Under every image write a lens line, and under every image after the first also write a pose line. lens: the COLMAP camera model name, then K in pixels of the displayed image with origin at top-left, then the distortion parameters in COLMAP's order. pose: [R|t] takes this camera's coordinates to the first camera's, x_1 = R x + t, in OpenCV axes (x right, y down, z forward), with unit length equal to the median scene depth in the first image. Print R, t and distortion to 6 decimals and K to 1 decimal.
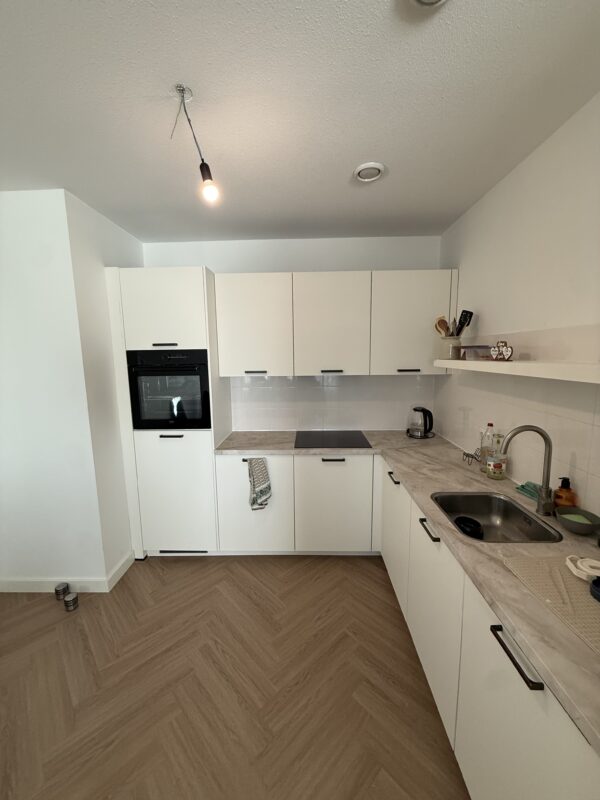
lens RADIAL K [[319.4, 0, 299.6], [0, 319.4, 399.0], [0, 0, 1]] dist [0.001384, 0.000095]
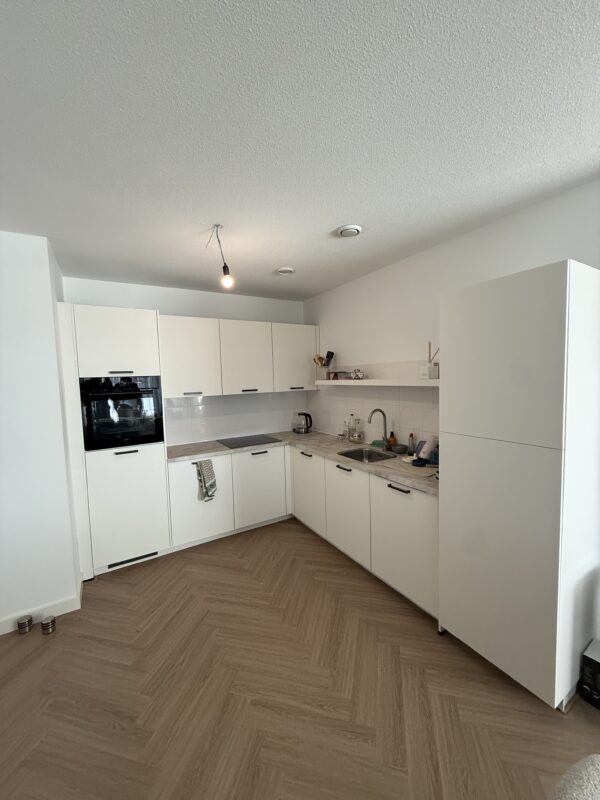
lens RADIAL K [[317.2, 0, 300.0], [0, 317.2, 400.0], [0, 0, 1]] dist [0.000468, 0.000081]
pose [[0.845039, -0.052416, 0.532130, -0.493073], [0.094420, 0.994173, -0.052014, 0.050856], [-0.526302, 0.094198, 0.845064, -0.303590]]
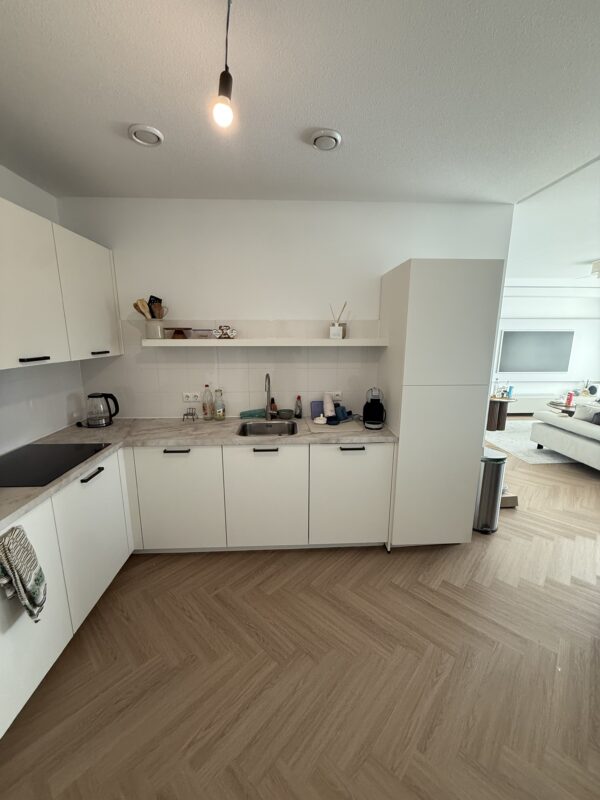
lens RADIAL K [[319.4, 0, 299.6], [0, 319.4, 399.0], [0, 0, 1]] dist [0.001384, 0.000095]
pose [[-0.067638, -0.189386, 0.979570, -0.659364], [0.141231, 0.970115, 0.197310, -0.065900], [-0.987663, 0.151691, -0.038869, 0.540445]]
